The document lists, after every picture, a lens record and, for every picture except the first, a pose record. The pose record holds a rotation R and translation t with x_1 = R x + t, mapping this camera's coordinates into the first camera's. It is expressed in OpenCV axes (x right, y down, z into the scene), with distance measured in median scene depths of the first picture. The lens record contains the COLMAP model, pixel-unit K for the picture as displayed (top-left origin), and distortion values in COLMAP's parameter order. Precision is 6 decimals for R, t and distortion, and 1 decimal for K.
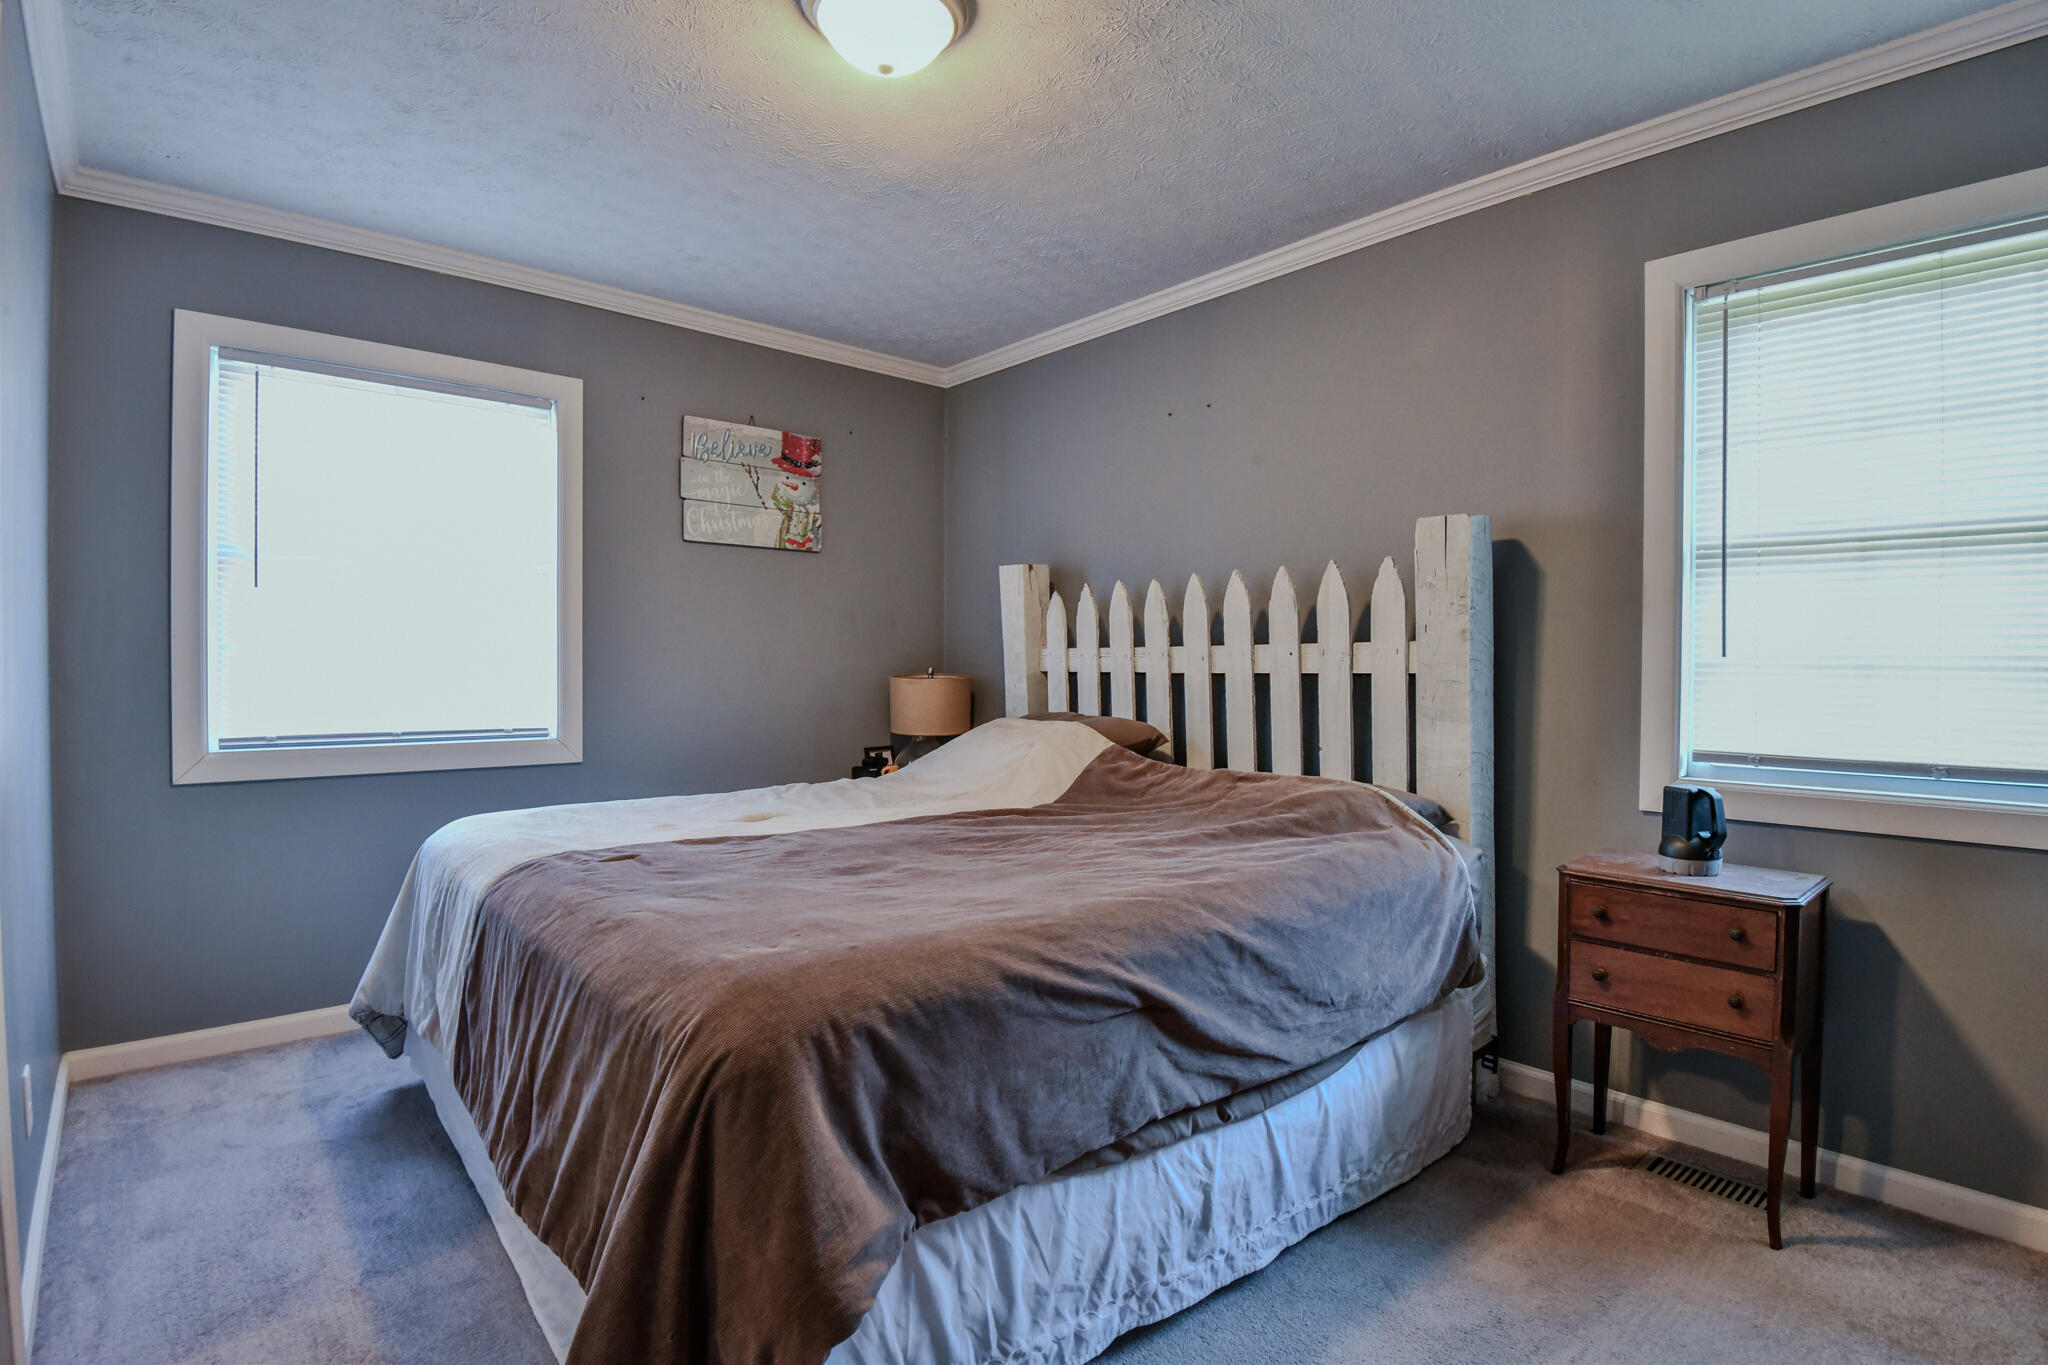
lens RADIAL K [[1051.7, 0, 1024.0], [0, 1051.7, 682.5], [0, 0, 1]] dist [-0.001540, -0.000773]
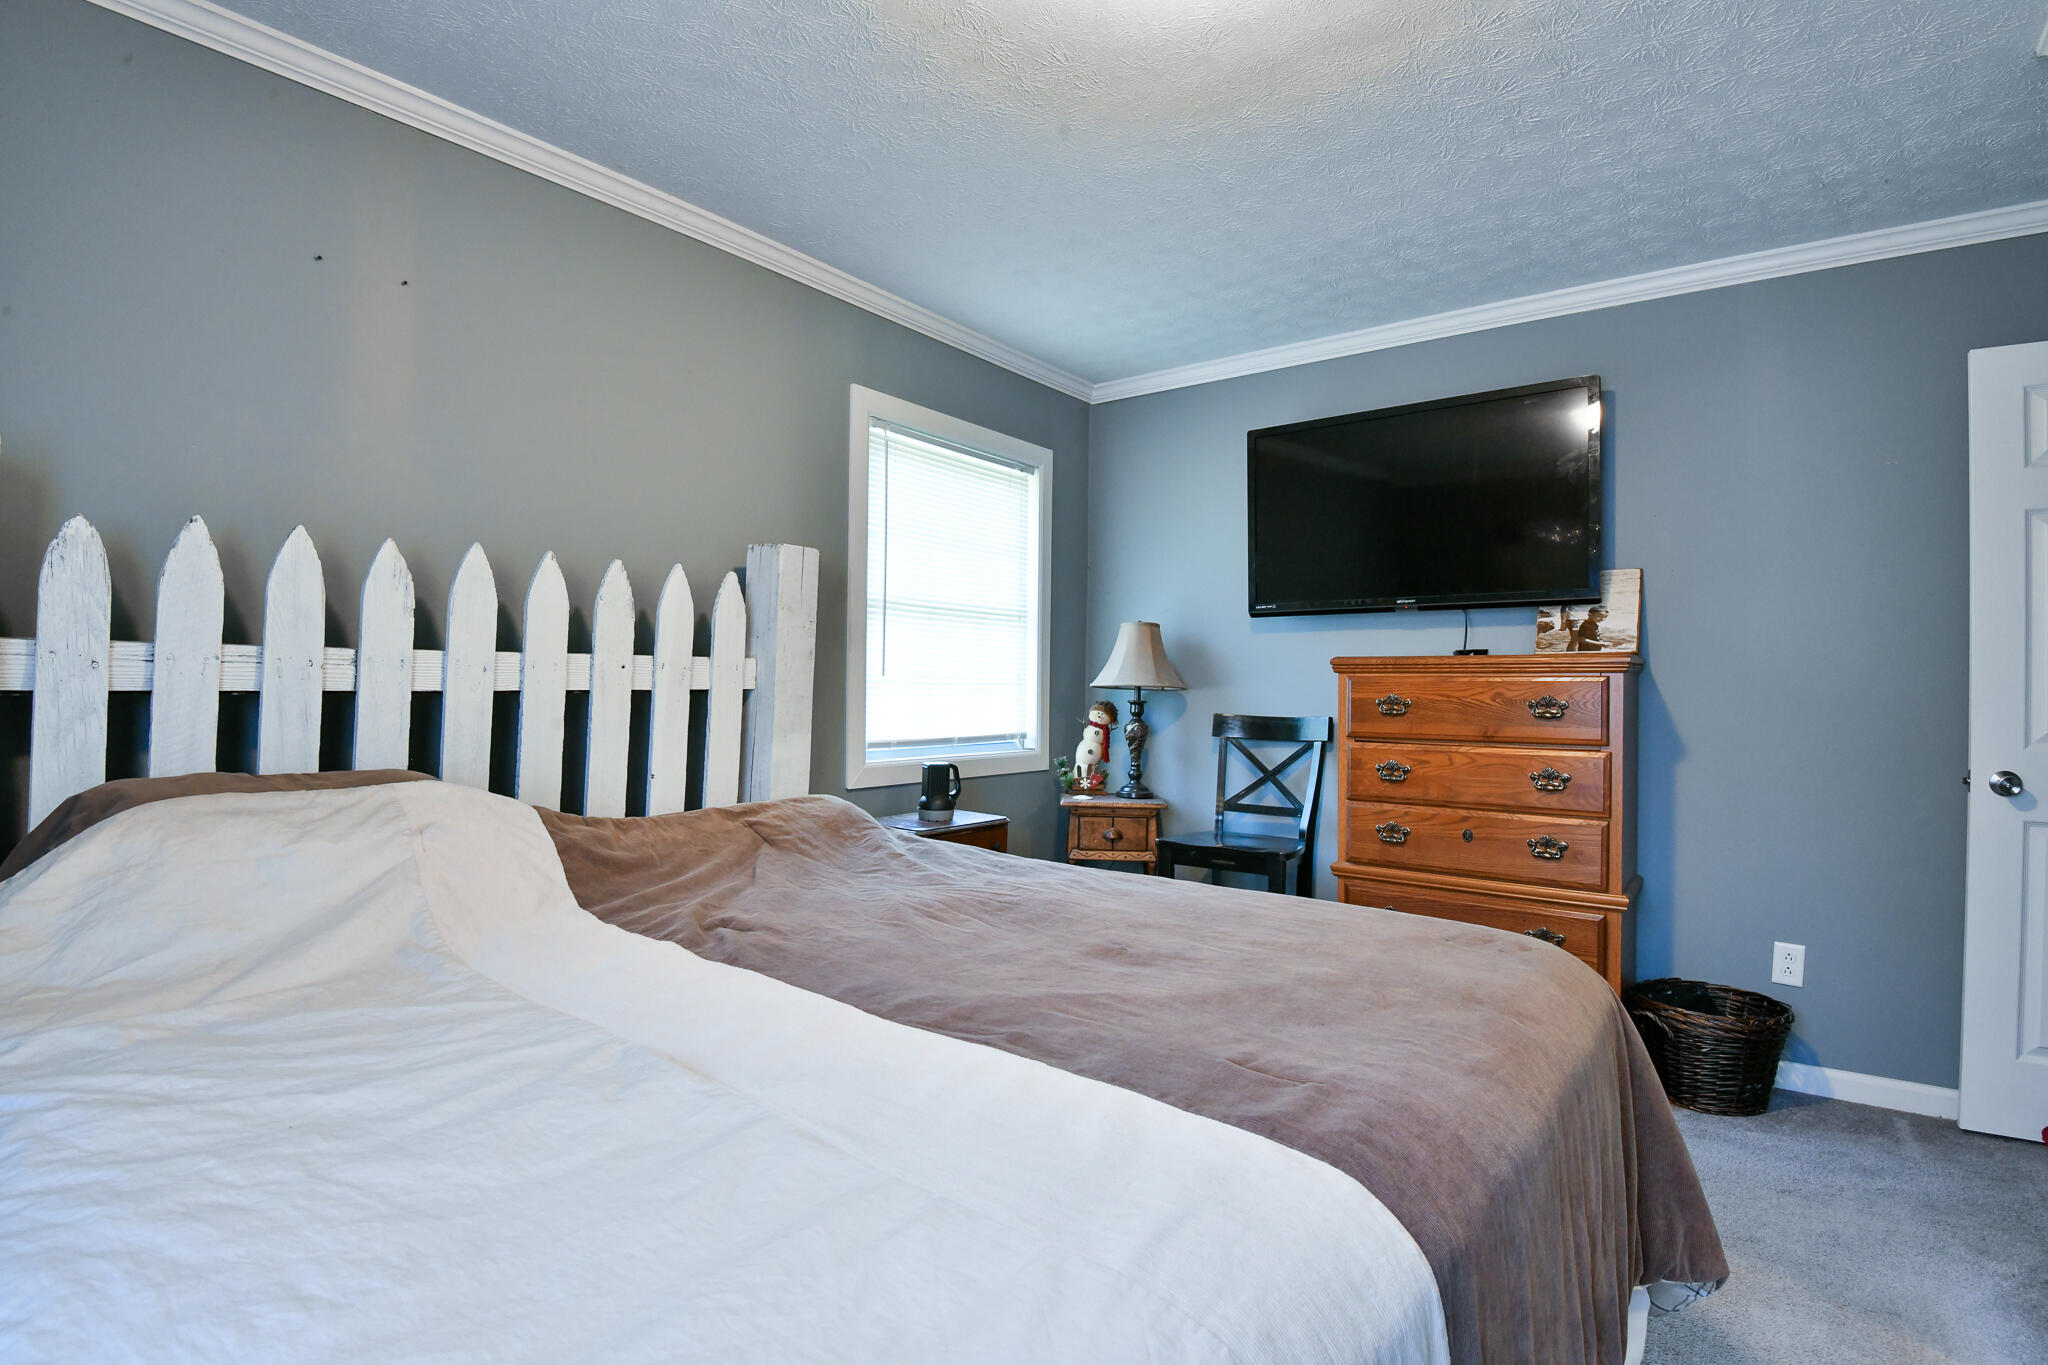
lens RADIAL K [[1051.7, 0, 1024.0], [0, 1051.7, 682.5], [0, 0, 1]] dist [-0.001540, -0.000773]
pose [[-0.247418, 0.002648, 0.968905, -0.537480], [0.015593, 0.999878, 0.001249, -0.009821], [-0.968783, 0.015417, -0.247429, 0.791341]]
